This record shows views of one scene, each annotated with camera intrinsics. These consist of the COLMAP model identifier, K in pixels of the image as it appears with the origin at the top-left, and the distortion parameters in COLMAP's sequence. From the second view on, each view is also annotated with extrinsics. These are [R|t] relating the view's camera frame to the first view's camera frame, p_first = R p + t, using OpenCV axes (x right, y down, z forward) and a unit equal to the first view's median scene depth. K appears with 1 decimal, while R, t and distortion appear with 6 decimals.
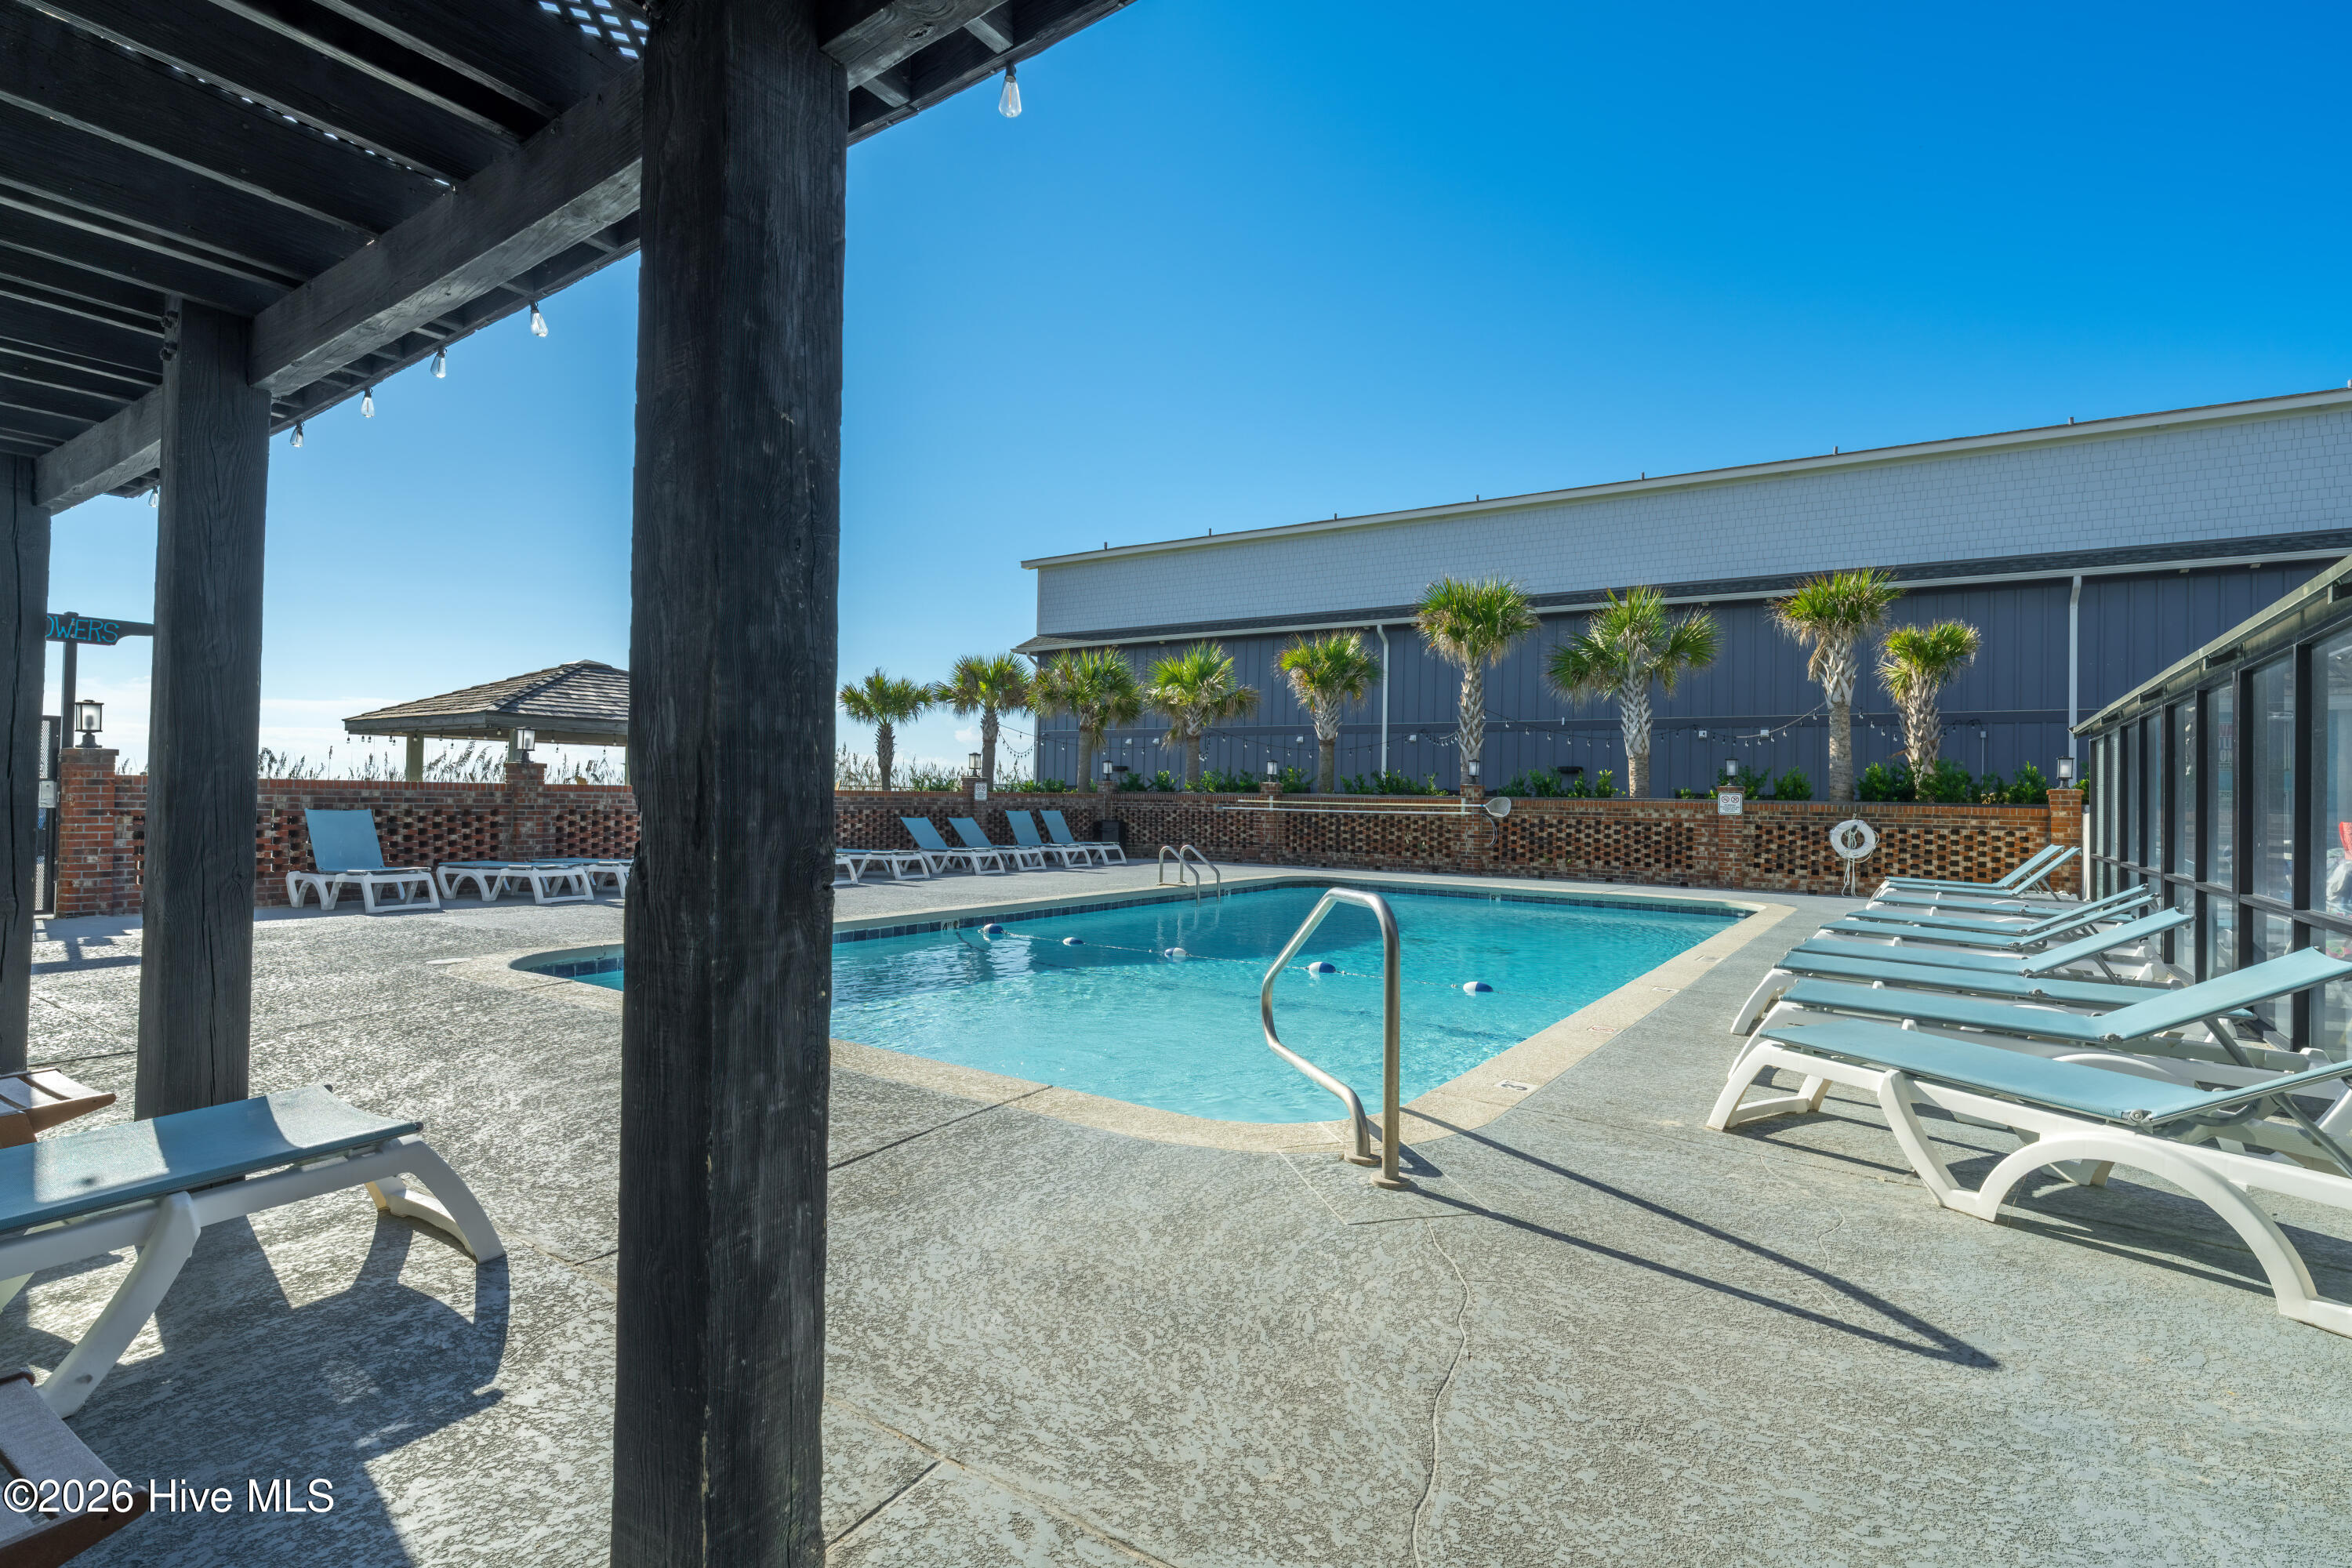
lens RADIAL K [[1121.7, 0, 1176.1], [0, 1121.7, 777.3], [0, 0, 1]] dist [-0.003266, -0.000978]
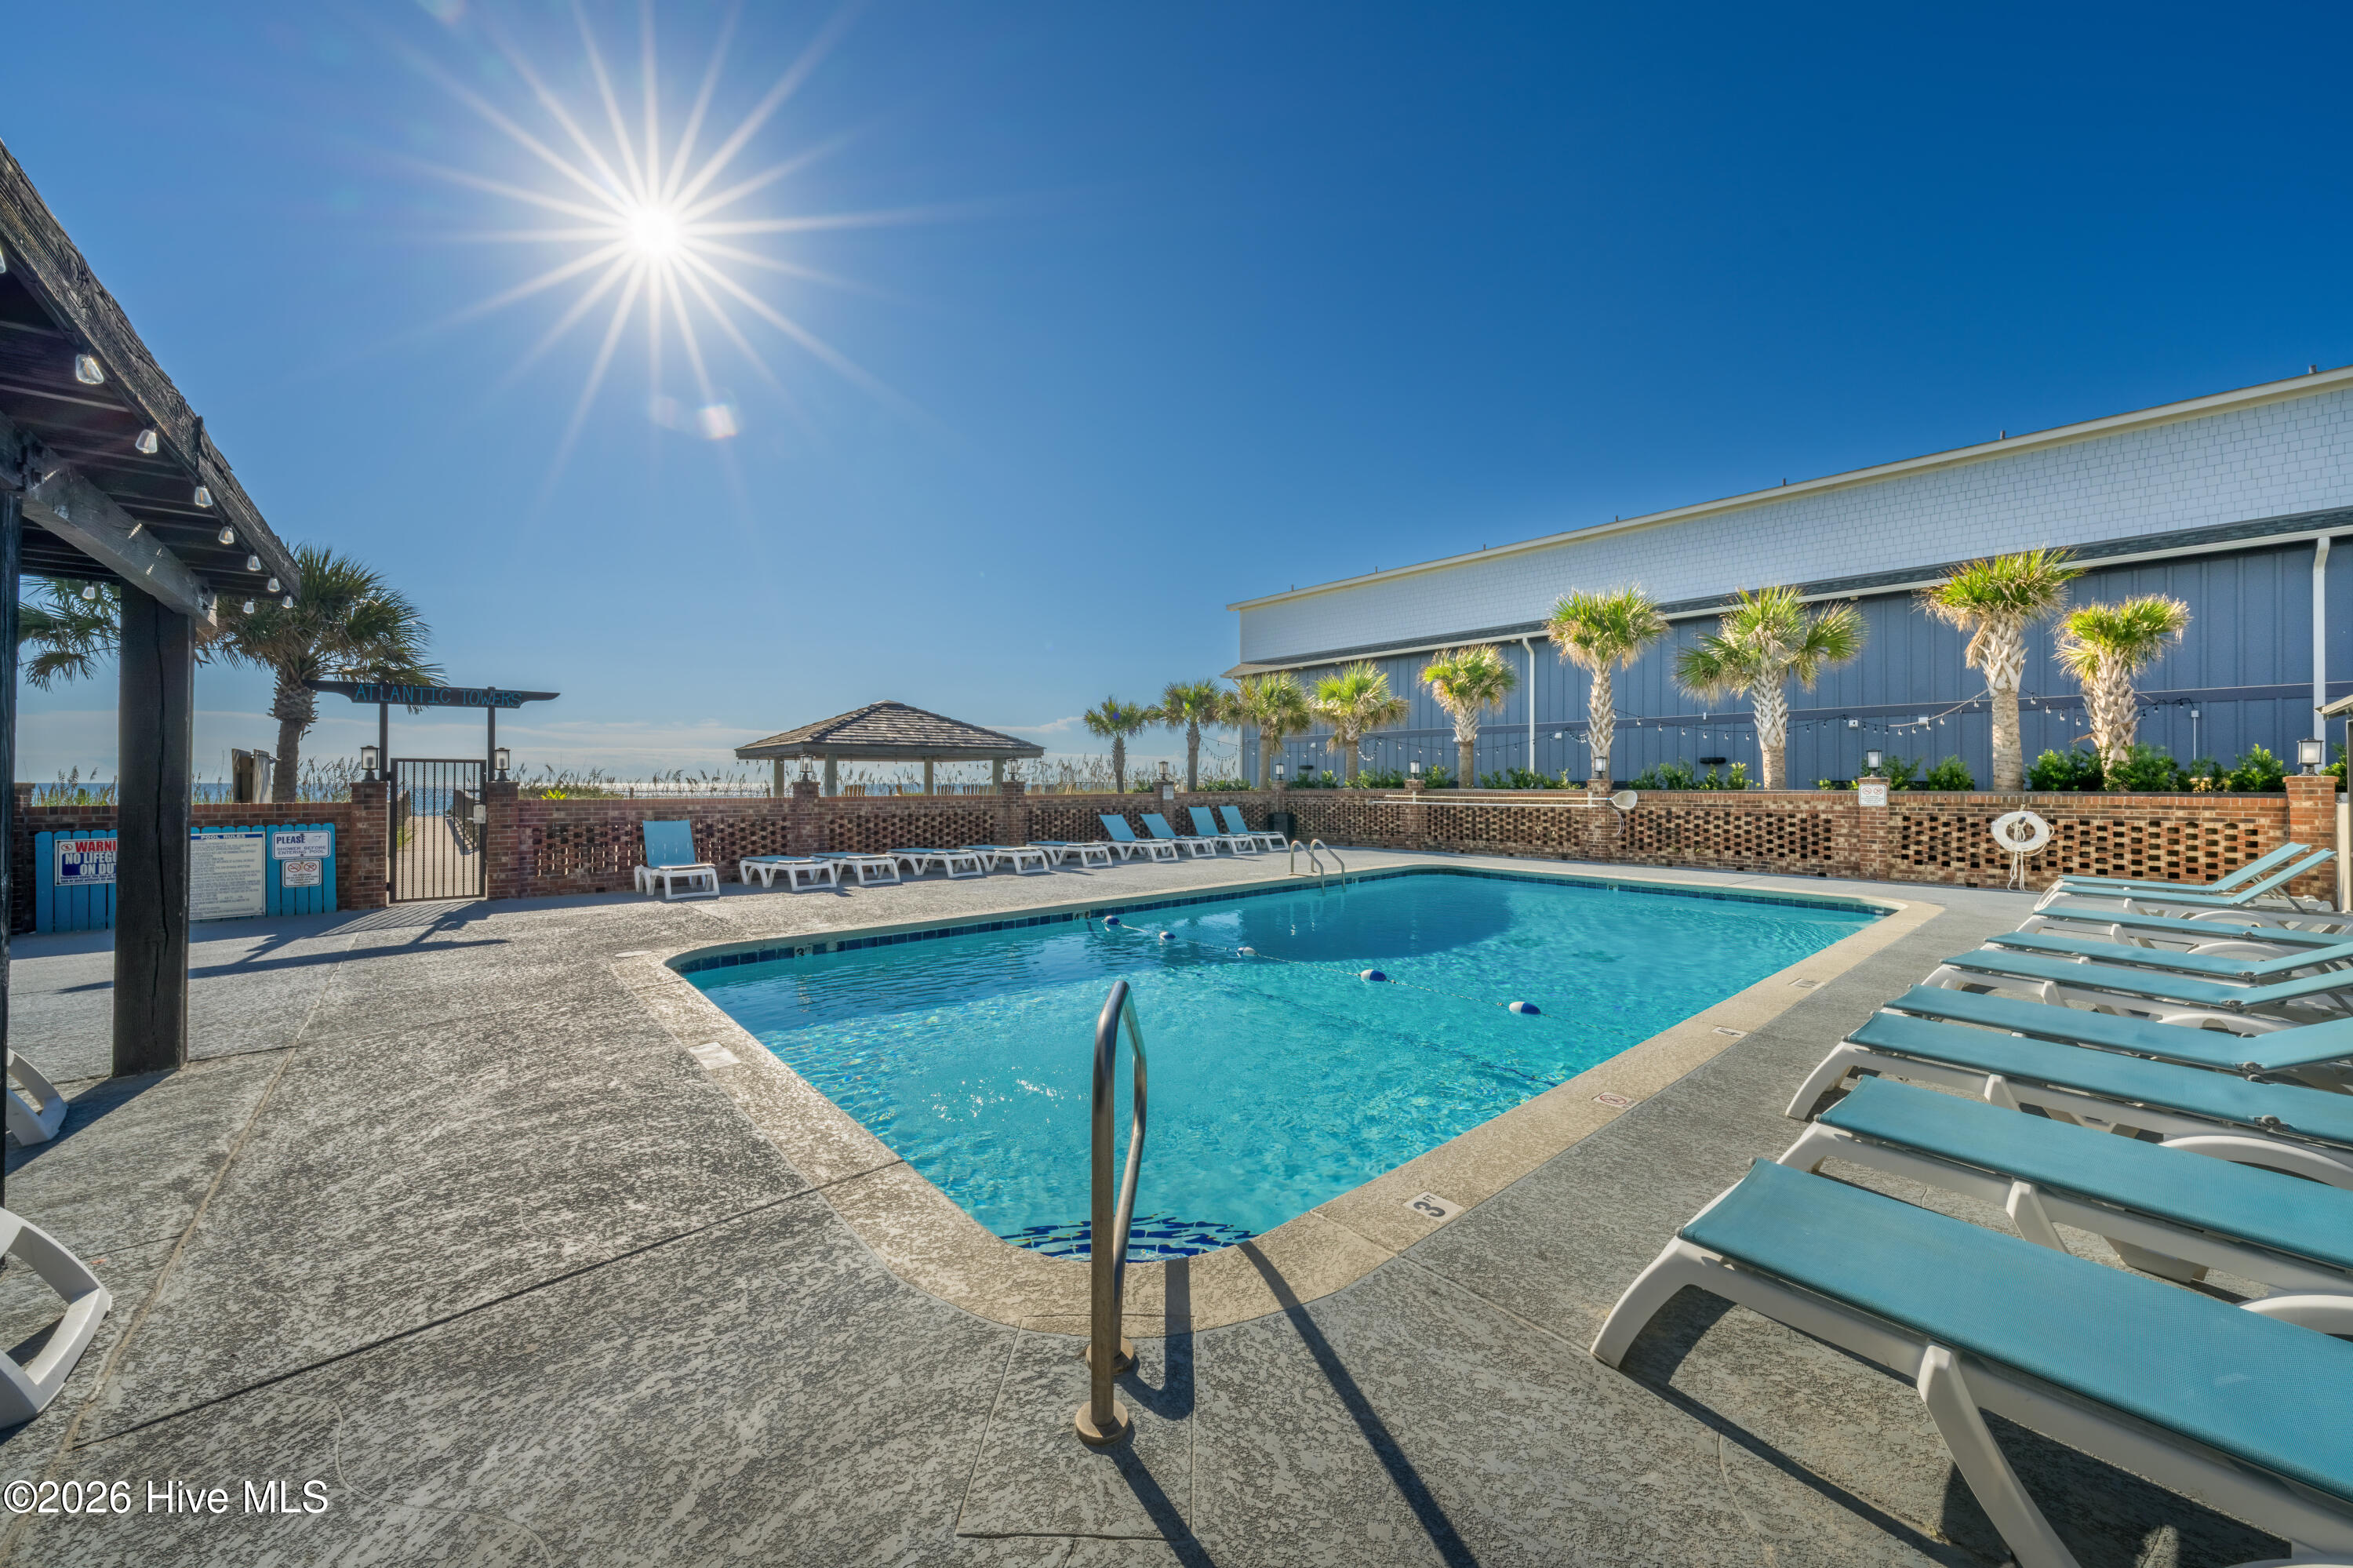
lens RADIAL K [[854.5, 0, 1165.6], [0, 854.5, 778.8], [0, 0, 1]] dist [-0.001640, 0.000148]
pose [[0.966761, -0.020240, -0.254881, 0.075191], [0.022823, 0.999714, 0.007179, -0.010957], [0.254662, -0.012757, 0.966946, 0.097006]]
